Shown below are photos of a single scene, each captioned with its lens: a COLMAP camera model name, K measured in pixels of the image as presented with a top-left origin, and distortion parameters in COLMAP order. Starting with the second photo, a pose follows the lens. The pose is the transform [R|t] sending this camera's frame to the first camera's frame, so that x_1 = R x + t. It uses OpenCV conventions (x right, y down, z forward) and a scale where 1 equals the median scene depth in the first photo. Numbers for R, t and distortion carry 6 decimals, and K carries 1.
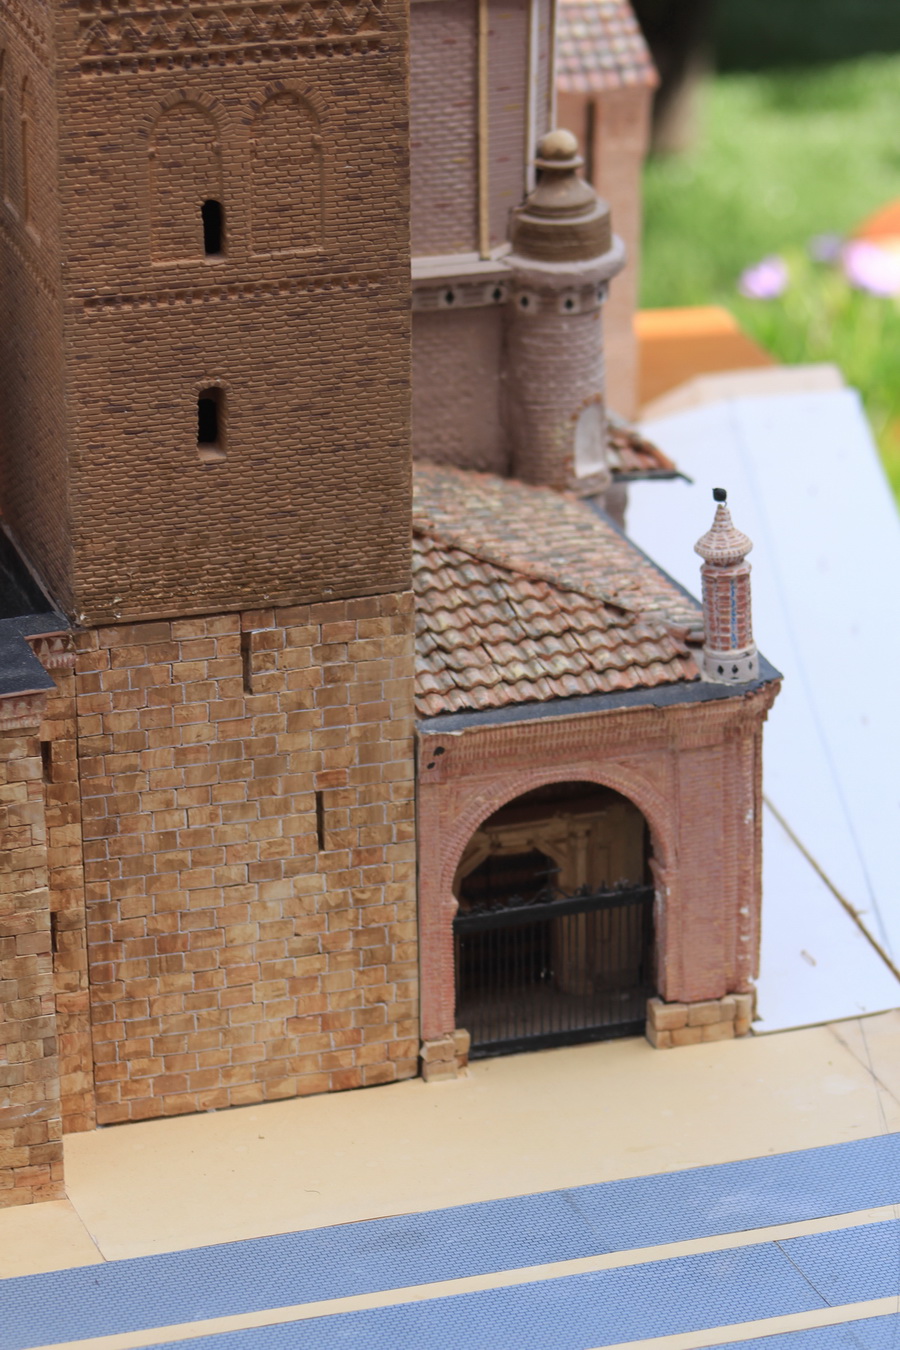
lens RADIAL K [[5772.7, 0, 449.4], [0, 5772.7, 676.9], [0, 0, 1]] dist [0.108595, 0.000000]
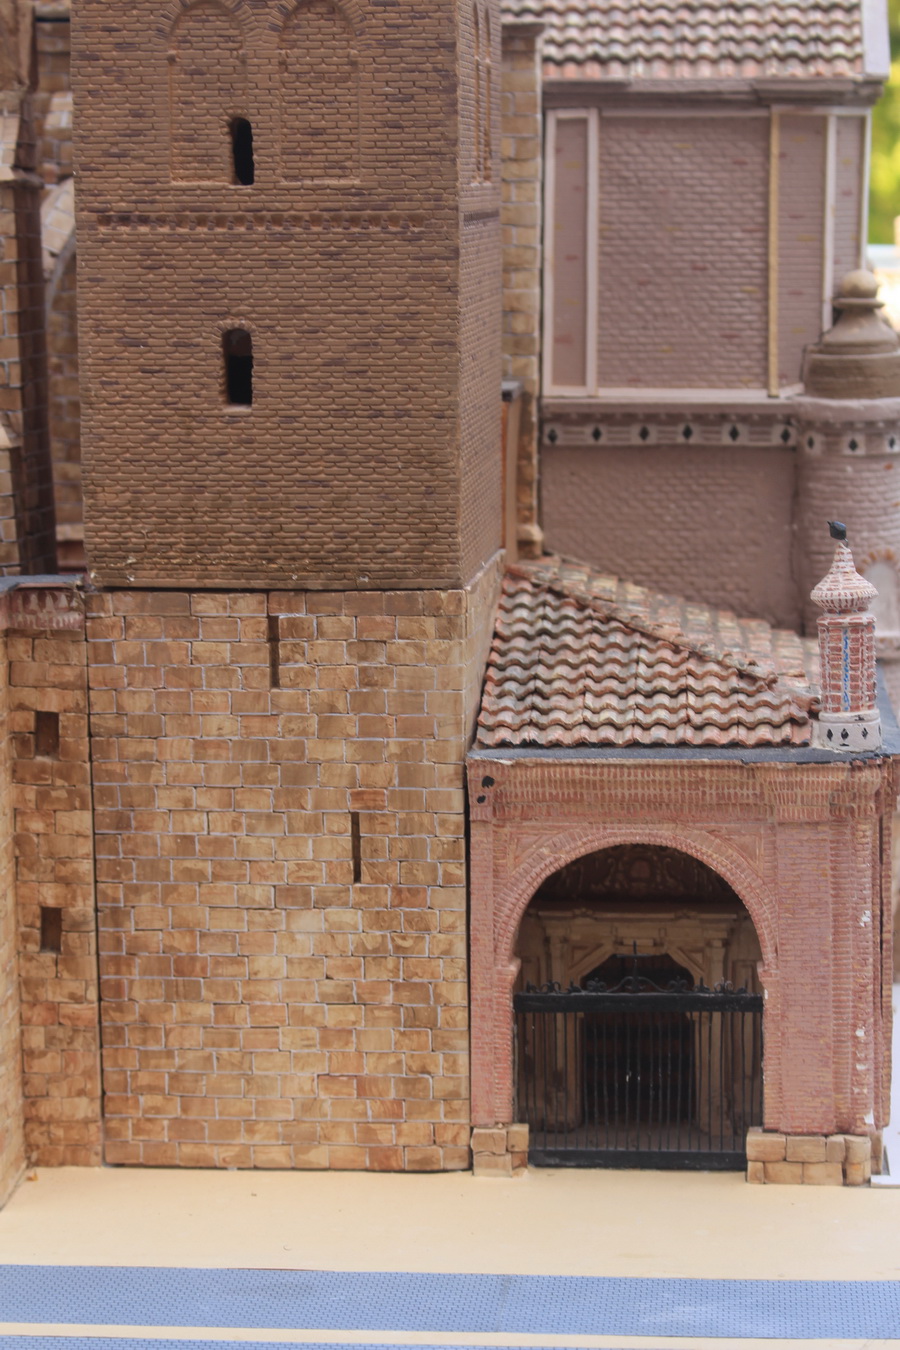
lens RADIAL K [[3282.8, 0, 452.4], [0, 3282.8, 671.0], [0, 0, 1]] dist [0.052774, 0.000000]
pose [[0.910316, 0.053185, -0.410484, 0.201456], [-0.149973, 0.966706, -0.207336, 0.102673], [0.385790, 0.250303, 0.887984, 0.539855]]
